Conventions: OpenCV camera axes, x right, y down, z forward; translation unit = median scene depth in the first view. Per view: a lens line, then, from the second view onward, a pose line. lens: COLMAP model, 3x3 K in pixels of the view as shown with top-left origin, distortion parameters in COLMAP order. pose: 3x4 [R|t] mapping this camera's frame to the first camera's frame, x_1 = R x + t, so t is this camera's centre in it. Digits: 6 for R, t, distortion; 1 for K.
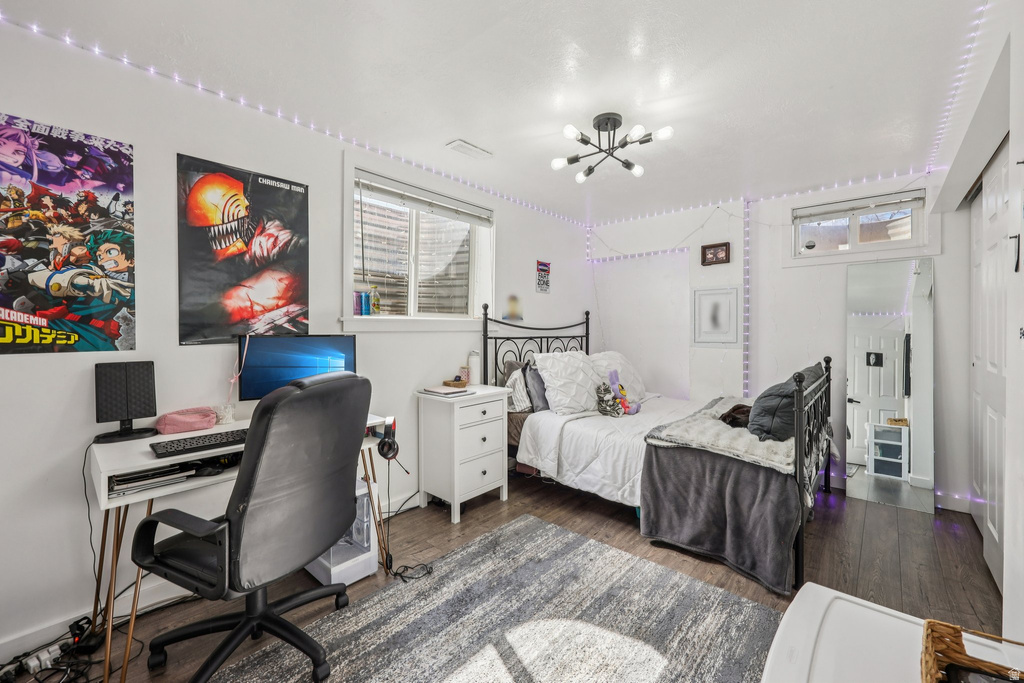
lens RADIAL K [[406.1, 0, 514.5], [0, 406.1, 335.5], [0, 0, 1]] dist [-0.001054, -0.000200]
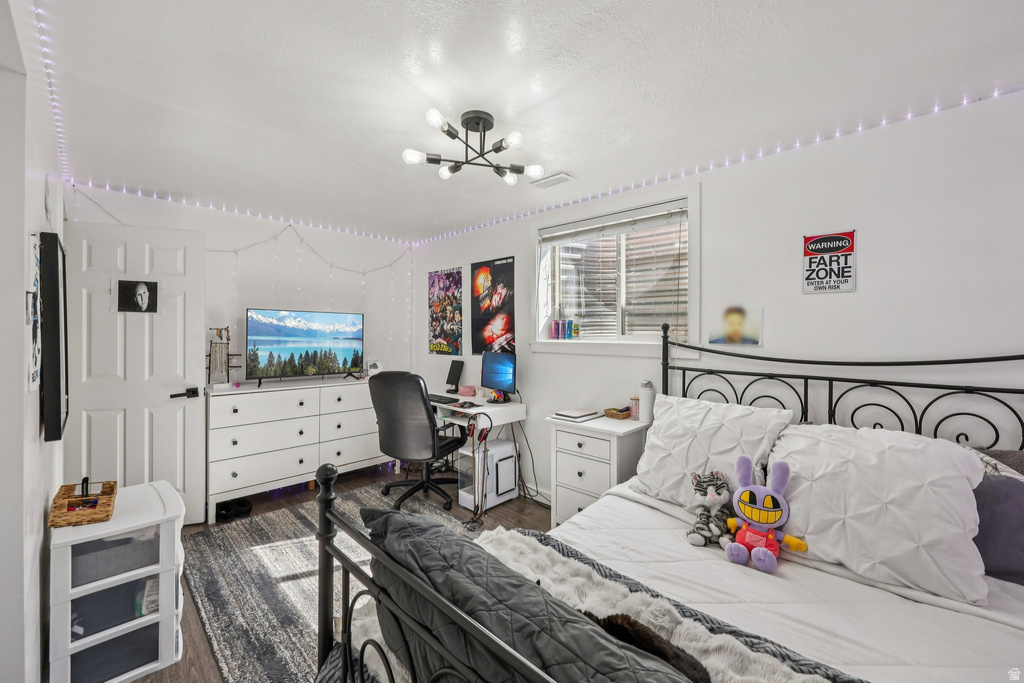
lens RADIAL K [[406.1, 0, 513.3], [0, 406.1, 336.7], [0, 0, 1]] dist [-0.001054, -0.000200]
pose [[-0.035102, 0.003252, -0.999378, 1.084921], [-0.027851, 0.999603, 0.004231, -0.072432], [0.998996, 0.027982, -0.034997, 1.109562]]
